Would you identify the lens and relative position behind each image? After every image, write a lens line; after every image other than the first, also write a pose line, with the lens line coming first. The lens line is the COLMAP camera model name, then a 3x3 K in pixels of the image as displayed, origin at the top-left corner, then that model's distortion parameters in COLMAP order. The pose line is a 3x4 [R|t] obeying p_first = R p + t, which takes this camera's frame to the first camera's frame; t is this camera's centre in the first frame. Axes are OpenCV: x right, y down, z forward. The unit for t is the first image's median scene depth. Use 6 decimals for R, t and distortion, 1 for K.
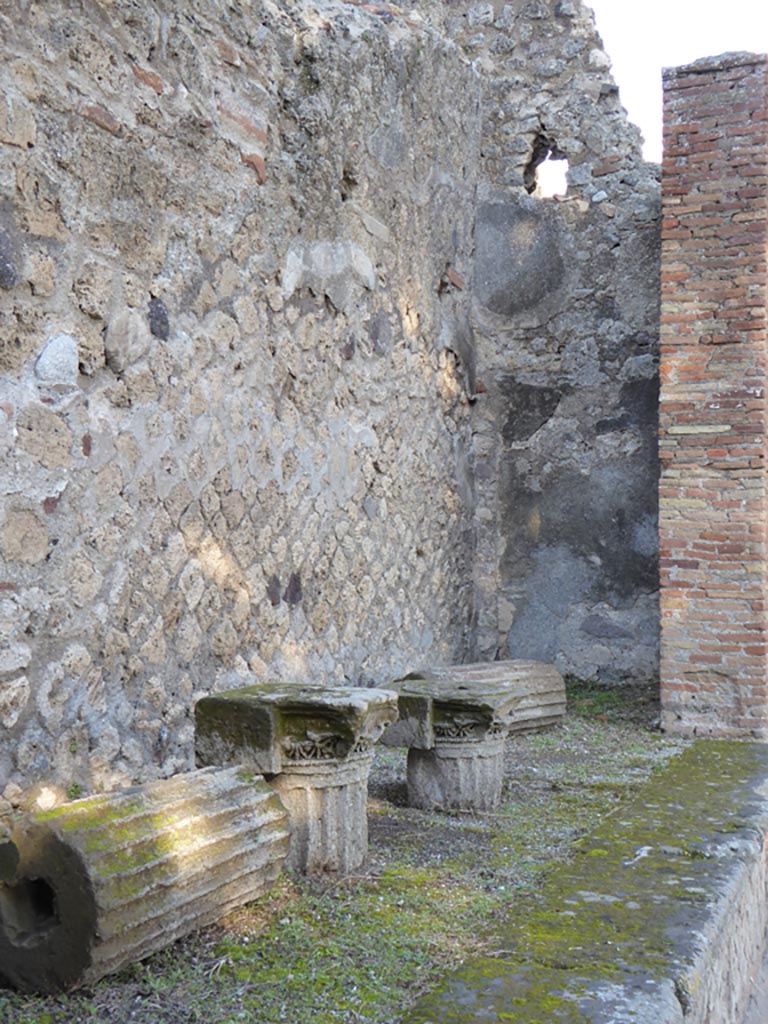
lens RADIAL K [[1137.5, 0, 388.0], [0, 1137.5, 514.1], [0, 0, 1]] dist [0.017068, 0.000000]
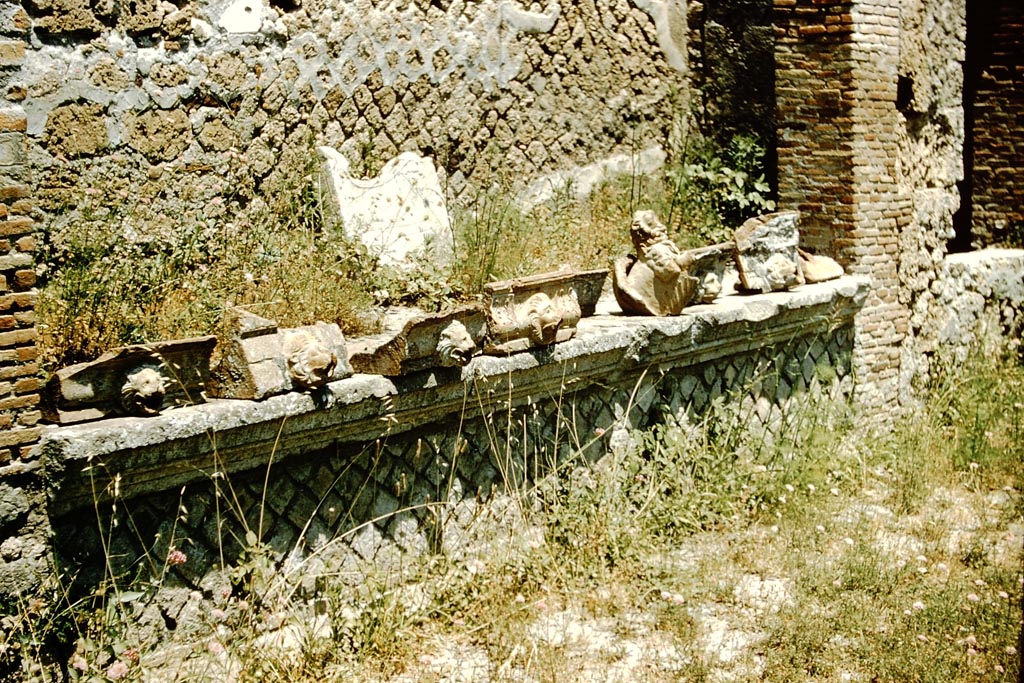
lens RADIAL K [[1648.7, 0, 510.1], [0, 1648.7, 341.9], [0, 0, 1]] dist [-0.151186, 0.000000]
pose [[0.956636, 0.014578, -0.290922, 0.526928], [0.043411, 0.980458, 0.191879, -0.082522], [0.288034, -0.196187, 0.937308, -0.774664]]
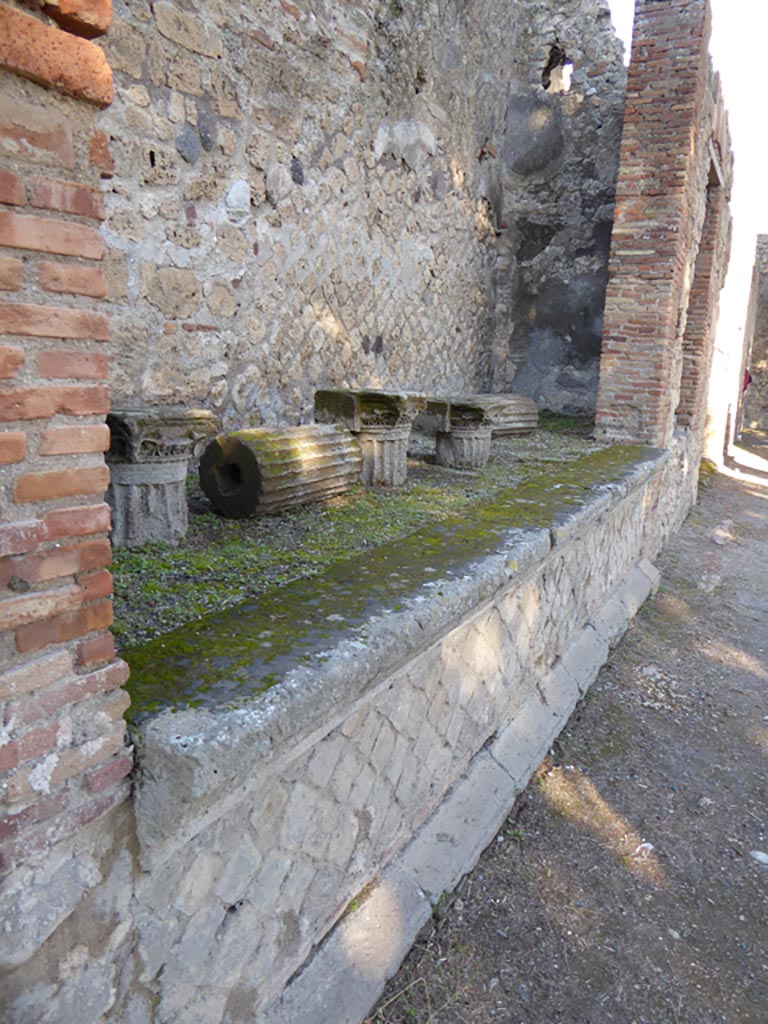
lens RADIAL K [[716.8, 0, 385.8], [0, 716.8, 515.5], [0, 0, 1]] dist [-0.036750, 0.007348]
pose [[0.995096, 0.048214, -0.086371, 0.033108], [-0.023829, 0.964297, 0.263747, 0.029470], [0.096003, -0.260396, 0.960717, -0.092470]]
